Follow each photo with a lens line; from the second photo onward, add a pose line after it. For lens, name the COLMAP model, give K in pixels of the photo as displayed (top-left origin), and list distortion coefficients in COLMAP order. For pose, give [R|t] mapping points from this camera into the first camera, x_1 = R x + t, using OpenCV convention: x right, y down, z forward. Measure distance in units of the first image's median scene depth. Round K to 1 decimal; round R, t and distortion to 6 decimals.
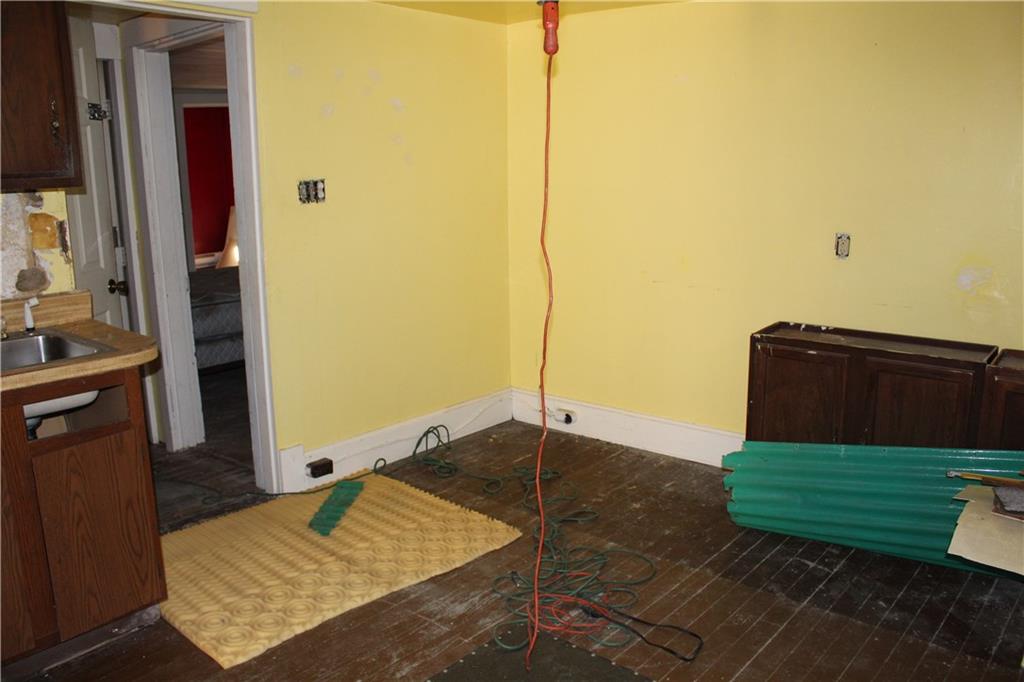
lens RADIAL K [[837.9, 0, 512.0], [0, 837.9, 341.0], [0, 0, 1]] dist [-0.179712, 0.139849]
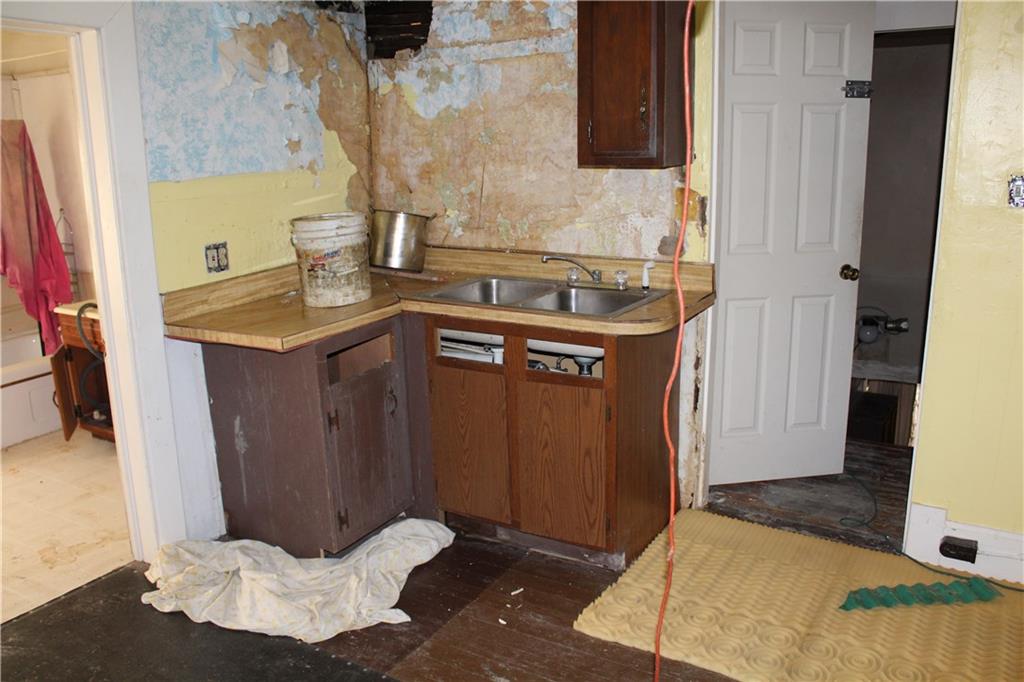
lens RADIAL K [[837.9, 0, 512.0], [0, 837.9, 341.0], [0, 0, 1]] dist [-0.179712, 0.139849]
pose [[0.155037, 0.232350, -0.960196, 0.525080], [-0.194472, 0.960108, 0.200929, -0.142278], [0.968578, 0.155580, 0.194038, 0.588593]]
